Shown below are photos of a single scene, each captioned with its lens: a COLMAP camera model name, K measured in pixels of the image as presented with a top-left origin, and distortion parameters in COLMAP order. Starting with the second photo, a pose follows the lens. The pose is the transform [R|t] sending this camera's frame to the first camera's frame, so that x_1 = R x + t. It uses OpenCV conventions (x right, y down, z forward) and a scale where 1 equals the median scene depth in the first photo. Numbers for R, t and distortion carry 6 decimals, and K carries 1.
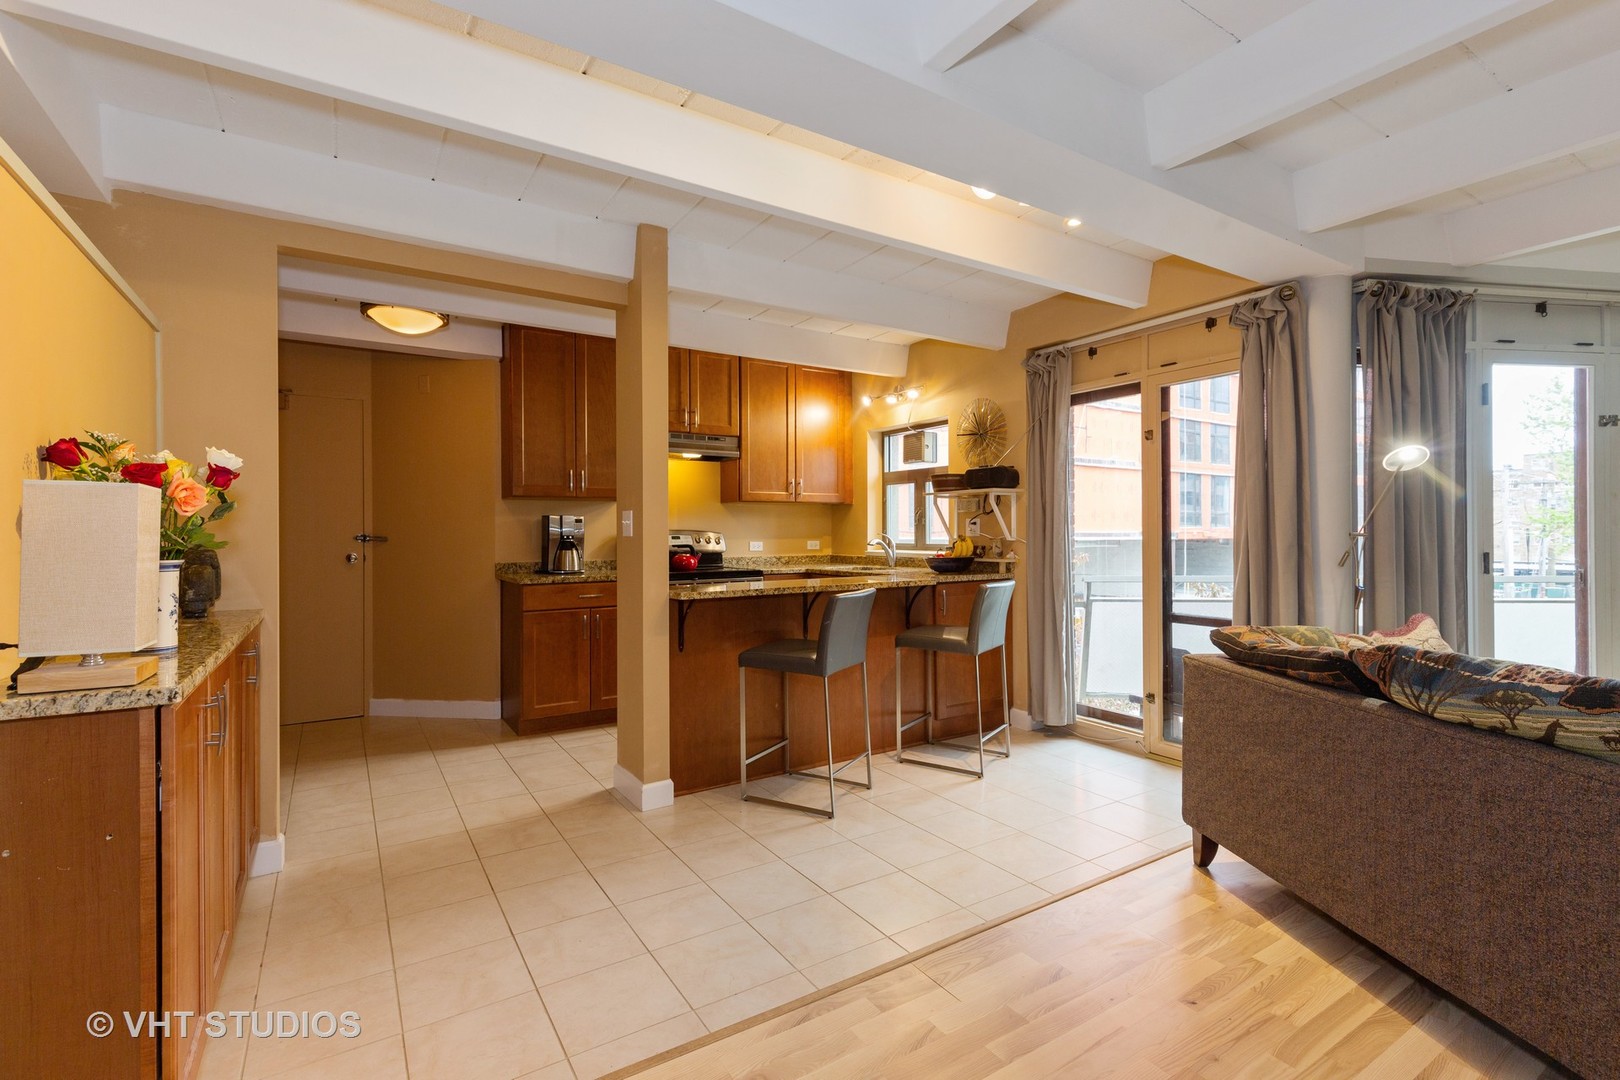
lens RADIAL K [[738.1, 0, 807.8], [0, 738.1, 528.9], [0, 0, 1]] dist [0.011182, -0.000424]
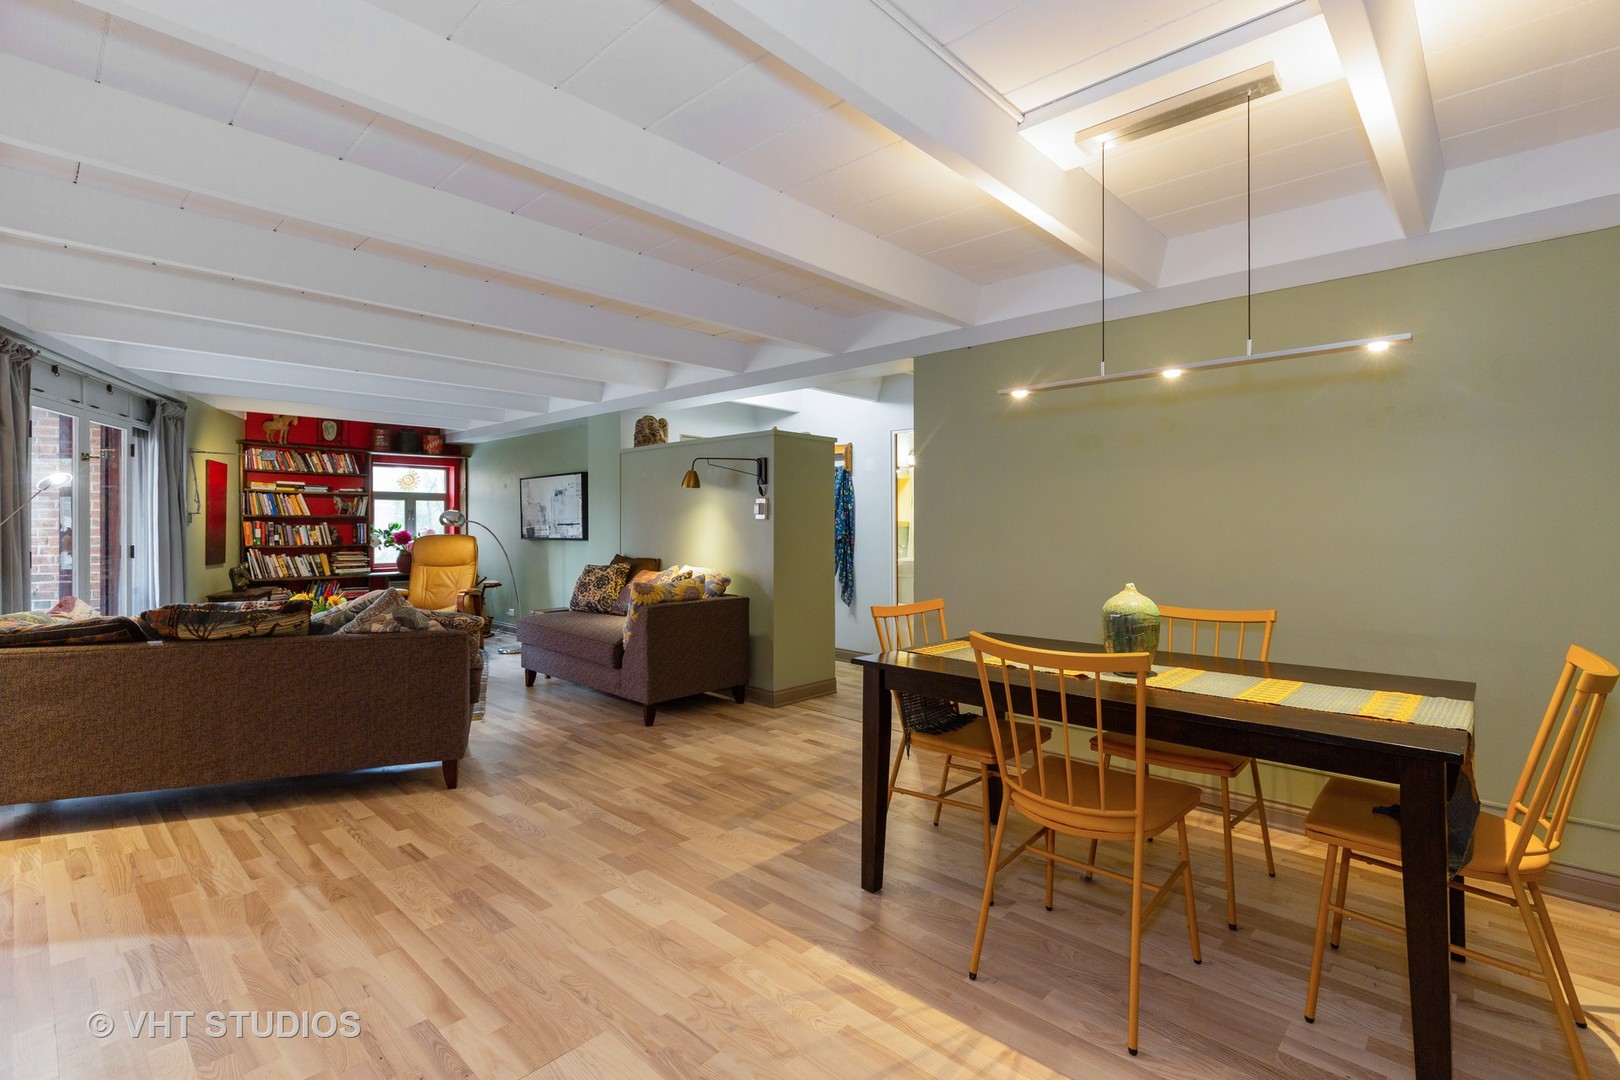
lens RADIAL K [[730.0, 0, 808.4], [0, 730.0, 520.8], [0, 0, 1]] dist [-0.003465, -0.000266]
pose [[-0.255060, 0.009957, 0.966874, -0.514938], [0.000836, 0.999949, -0.010077, -0.006507], [-0.966925, -0.001762, -0.255056, 0.014742]]
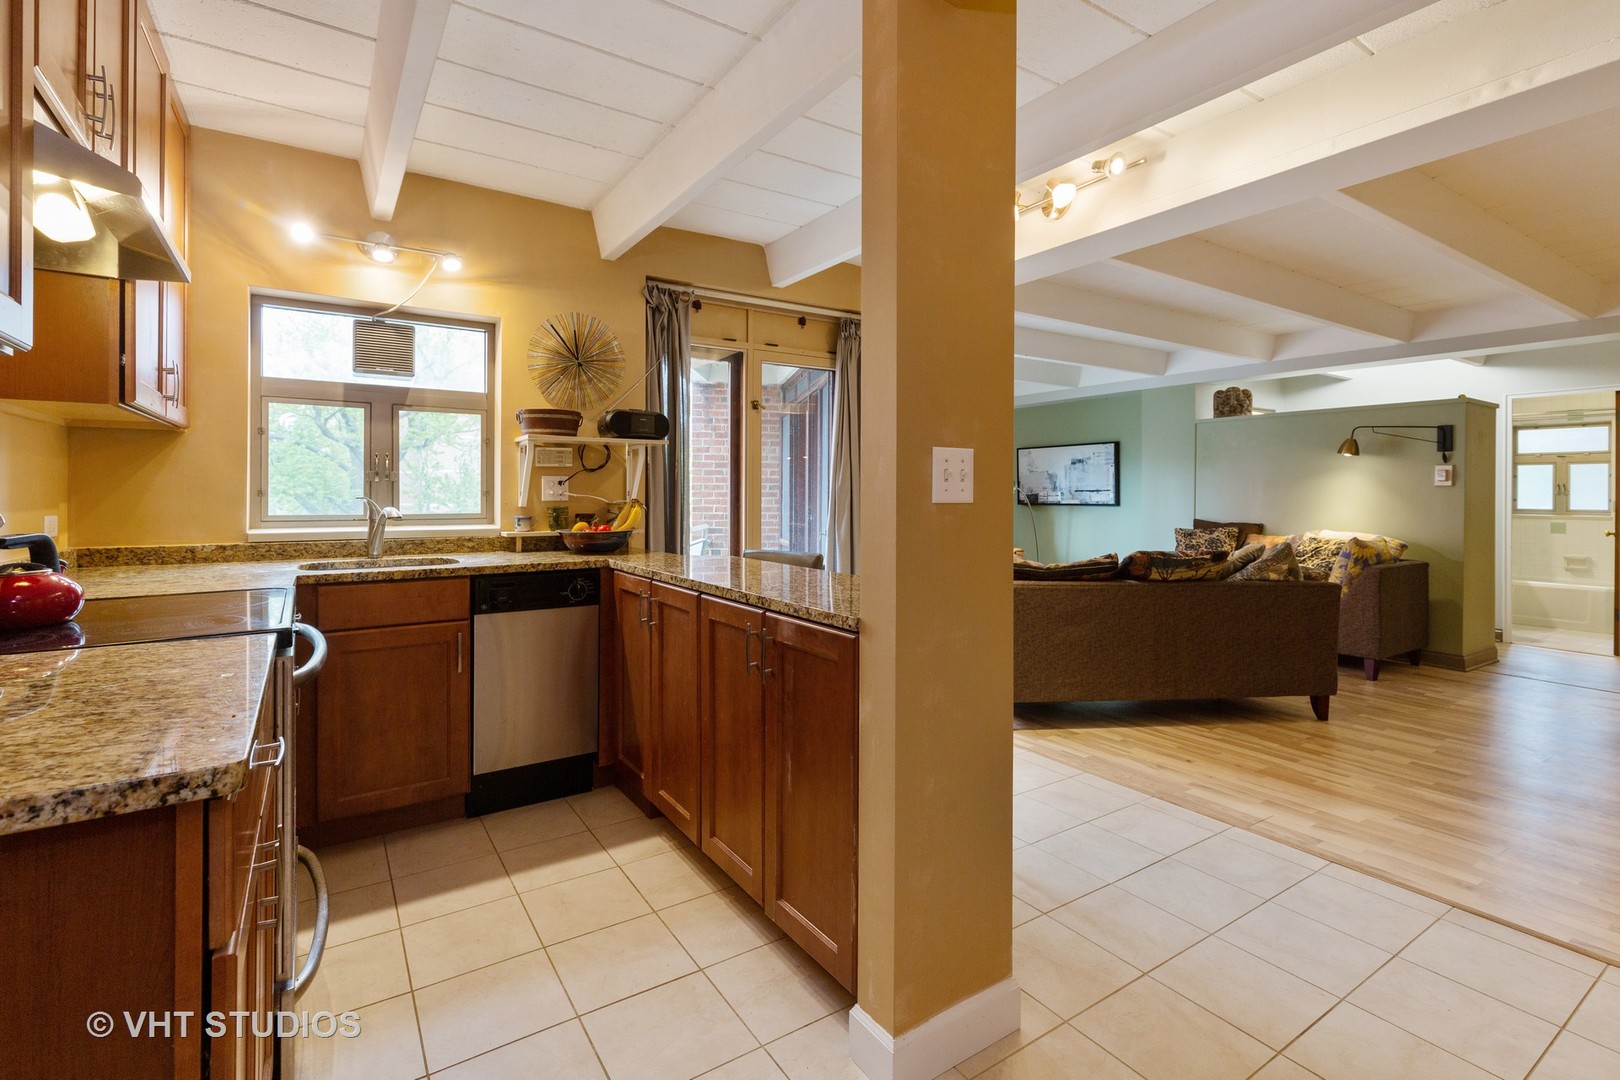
lens RADIAL K [[729.3, 0, 806.9], [0, 729.3, 501.5], [0, 0, 1]] dist [0.000218, -0.000094]
pose [[-0.001410, -0.005695, 0.999983, -0.546822], [-0.007051, 0.999959, 0.005684, 0.005643], [-0.999974, -0.007043, -0.001450, 0.854576]]
